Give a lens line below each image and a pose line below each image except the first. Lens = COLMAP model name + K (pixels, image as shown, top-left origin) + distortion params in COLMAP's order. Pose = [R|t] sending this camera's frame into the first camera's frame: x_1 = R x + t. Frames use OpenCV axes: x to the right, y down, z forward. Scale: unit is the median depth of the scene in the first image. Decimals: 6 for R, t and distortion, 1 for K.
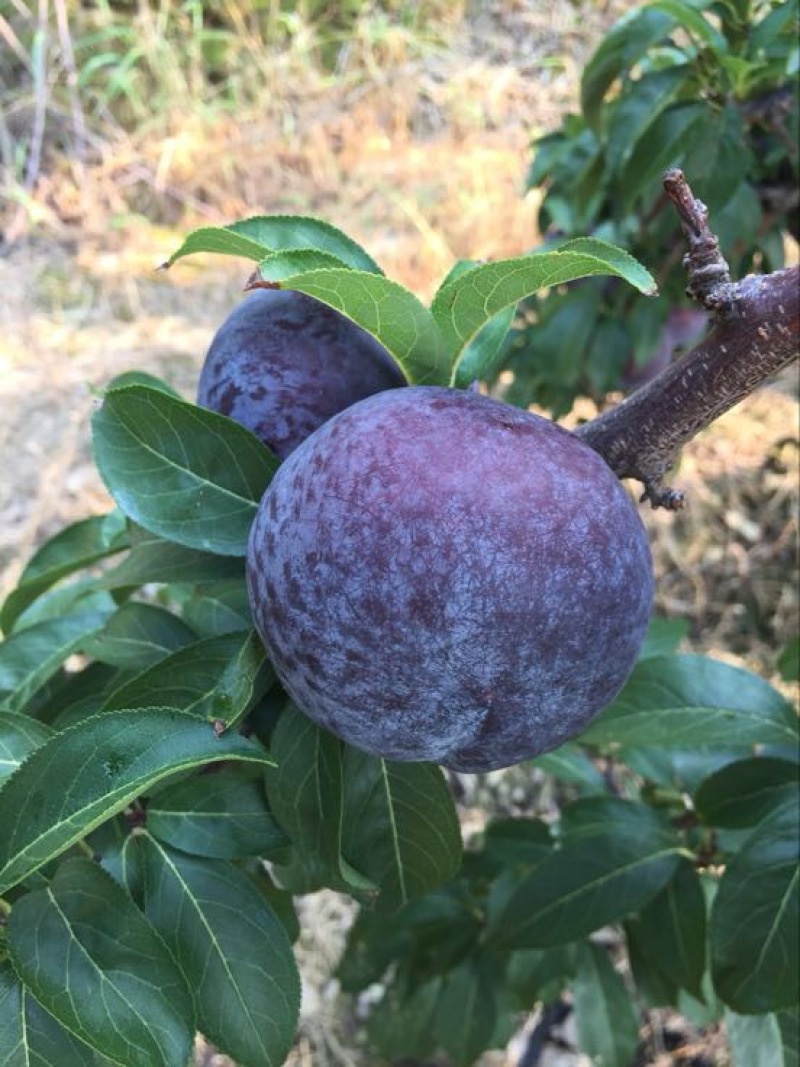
lens RADIAL K [[974.9, 0, 397.8], [0, 974.9, 535.0], [0, 0, 1]] dist [0.081220, -0.142640]
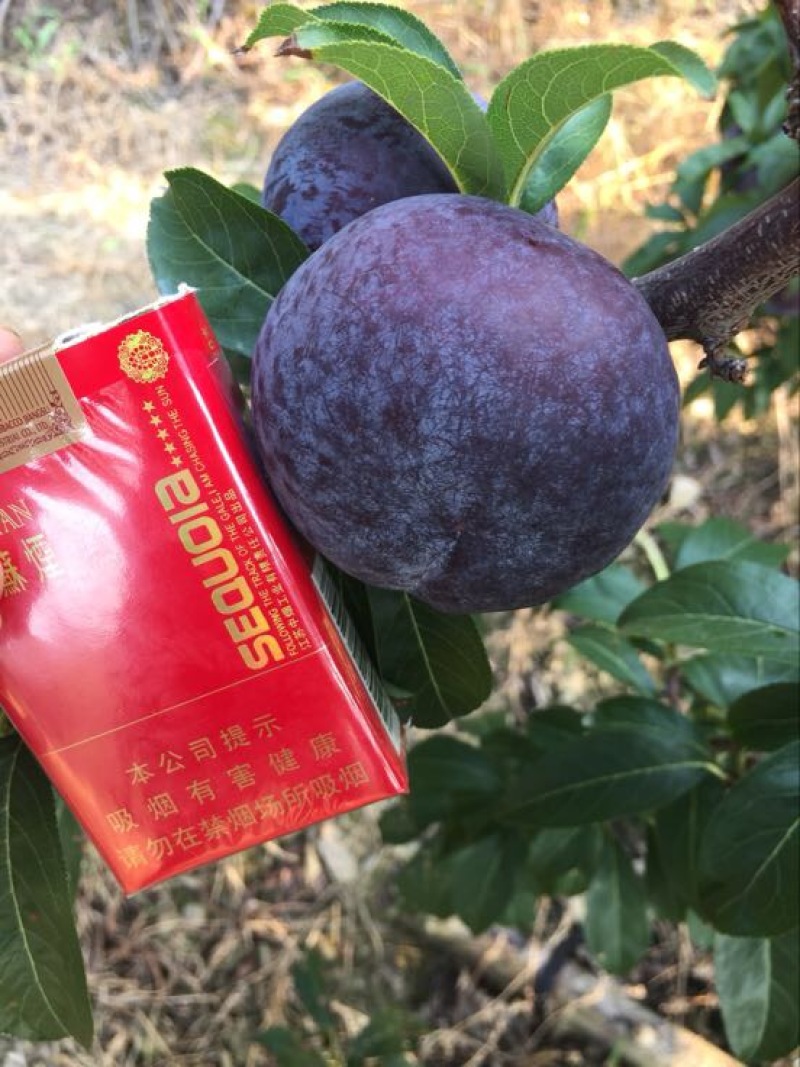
lens RADIAL K [[974.9, 0, 397.8], [0, 974.9, 535.0], [0, 0, 1]] dist [0.081220, -0.142640]
pose [[0.973666, 0.173840, -0.147491, 0.175522], [-0.156587, 0.980156, 0.121548, 0.065450], [0.165695, -0.095252, 0.981566, 0.054890]]
